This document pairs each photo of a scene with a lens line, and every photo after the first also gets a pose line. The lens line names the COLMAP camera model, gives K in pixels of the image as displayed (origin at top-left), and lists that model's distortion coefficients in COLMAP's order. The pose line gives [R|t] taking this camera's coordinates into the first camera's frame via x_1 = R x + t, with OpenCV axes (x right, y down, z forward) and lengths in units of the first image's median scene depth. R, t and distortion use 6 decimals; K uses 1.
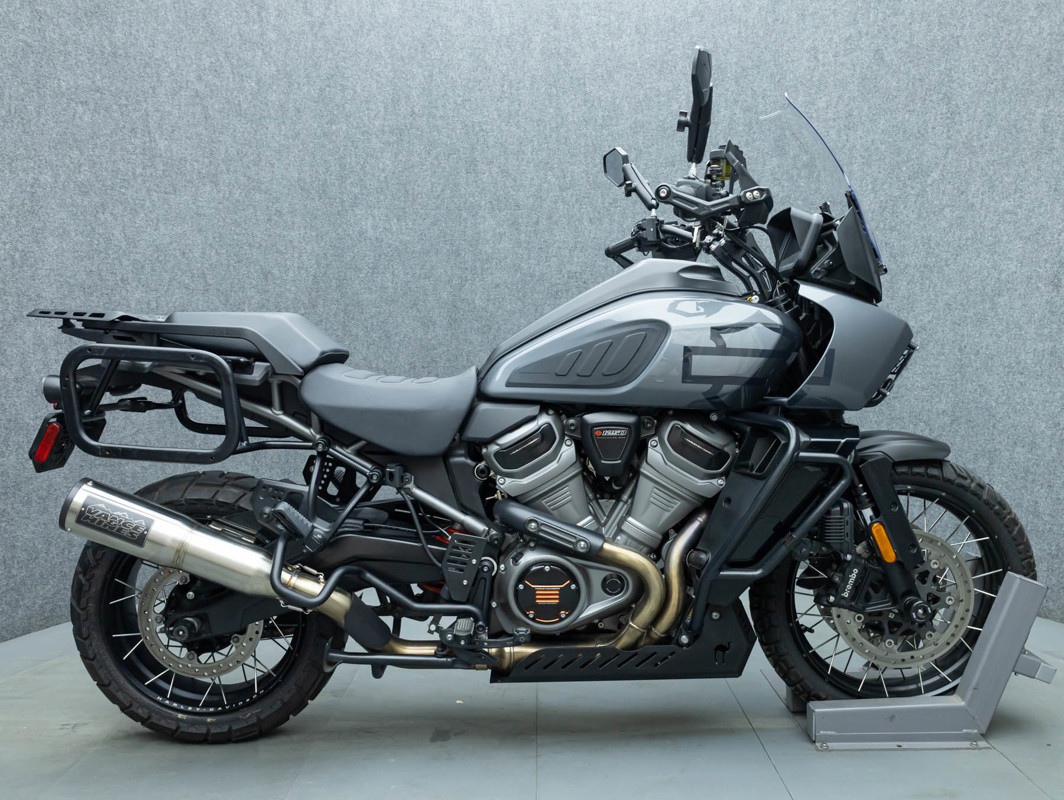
lens RADIAL K [[883.1, 0, 537.0], [0, 883.1, 435.9], [0, 0, 1]] dist [-0.003808, 0.000546]
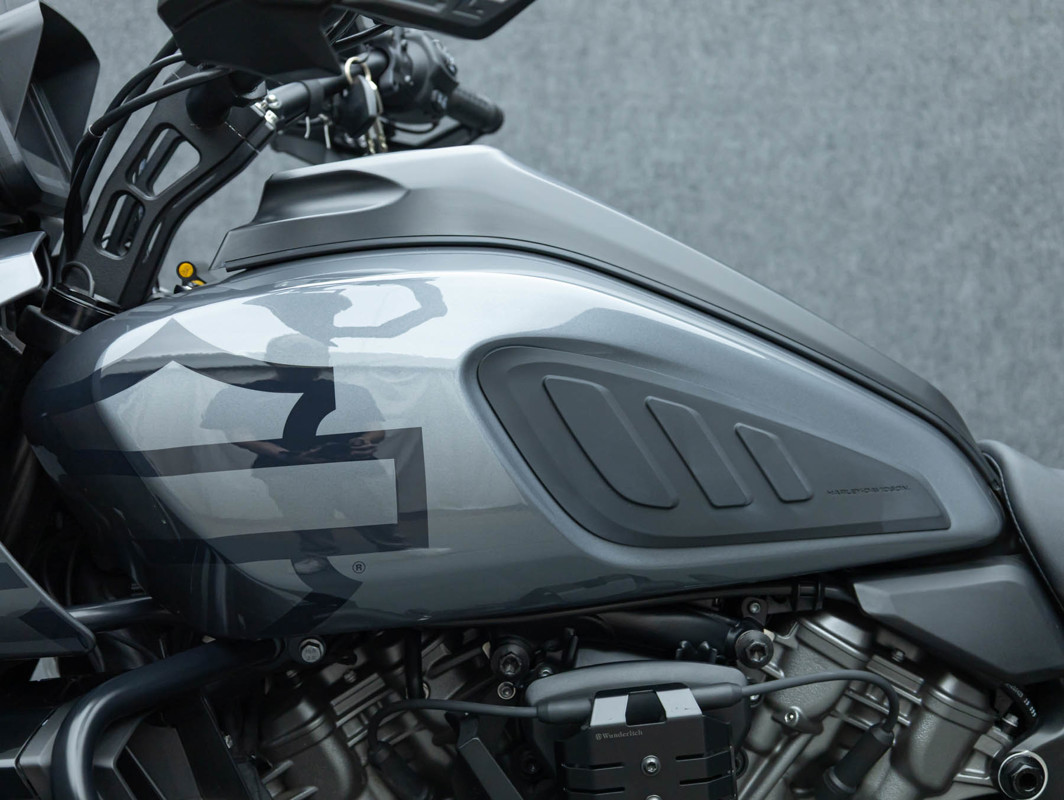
lens RADIAL K [[1630.3, 0, 544.4], [0, 1630.3, 400.3], [0, 0, 1]] dist [0.038381, 0.020123]
pose [[0.997101, -0.014323, 0.074731, -0.098379], [0.016792, 0.999330, -0.032516, -0.051304], [-0.074216, 0.033677, 0.996673, 0.238982]]
